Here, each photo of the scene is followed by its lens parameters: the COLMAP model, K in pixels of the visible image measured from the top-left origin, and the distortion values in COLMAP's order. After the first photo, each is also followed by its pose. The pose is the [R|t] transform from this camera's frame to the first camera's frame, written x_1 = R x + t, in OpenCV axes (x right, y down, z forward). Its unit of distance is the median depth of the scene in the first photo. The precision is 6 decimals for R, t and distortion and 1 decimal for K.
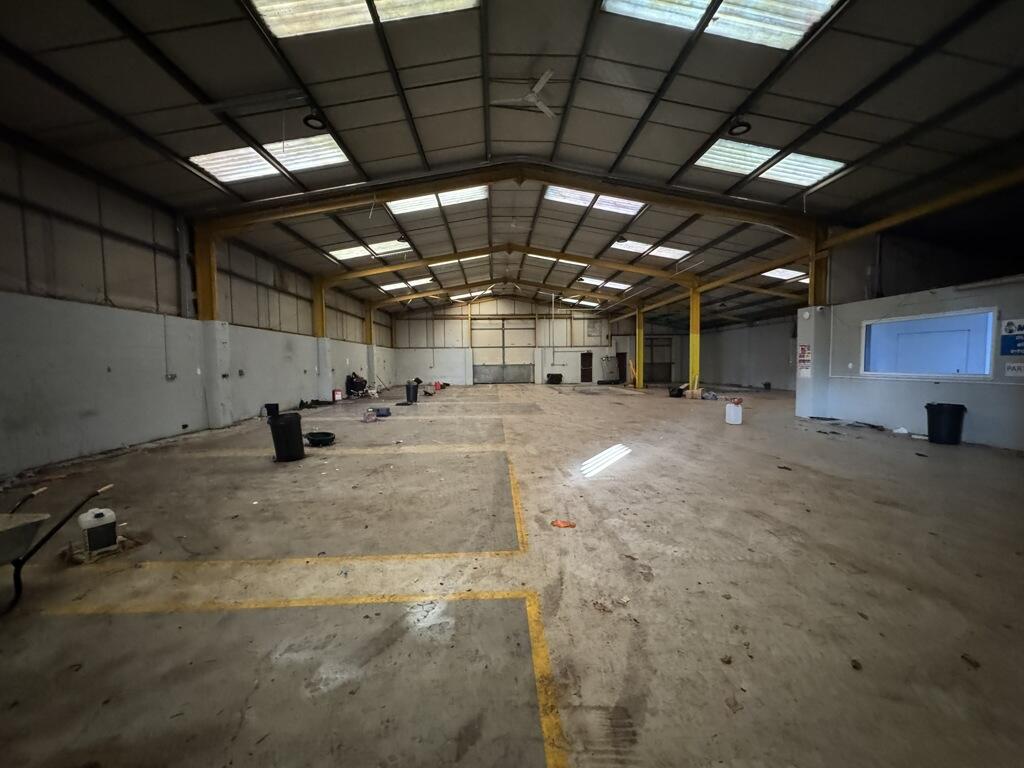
lens RADIAL K [[405.5, 0, 510.8], [0, 405.5, 382.9], [0, 0, 1]] dist [-0.000673, 0.000512]
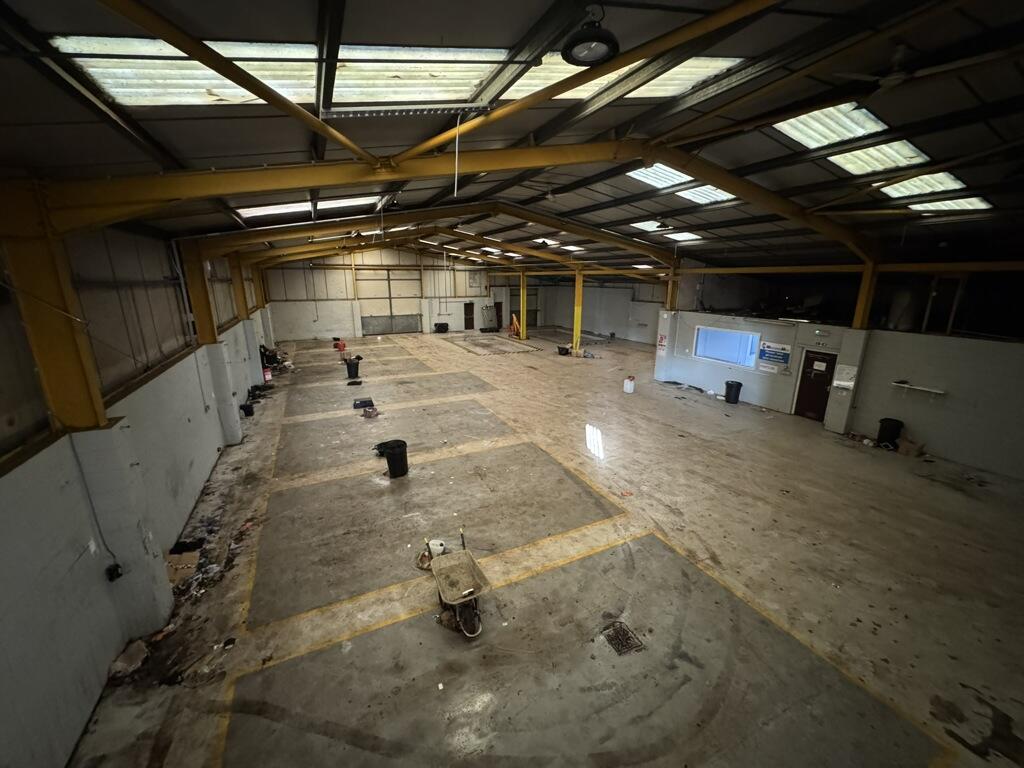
lens RADIAL K [[405.5, 0, 510.8], [0, 405.5, 382.9], [0, 0, 1]] dist [-0.000673, 0.000512]
pose [[0.916275, -0.090864, 0.390108, -0.158257], [0.009418, 0.978548, 0.205802, -0.087060], [-0.400440, -0.184897, 0.897475, -0.072185]]
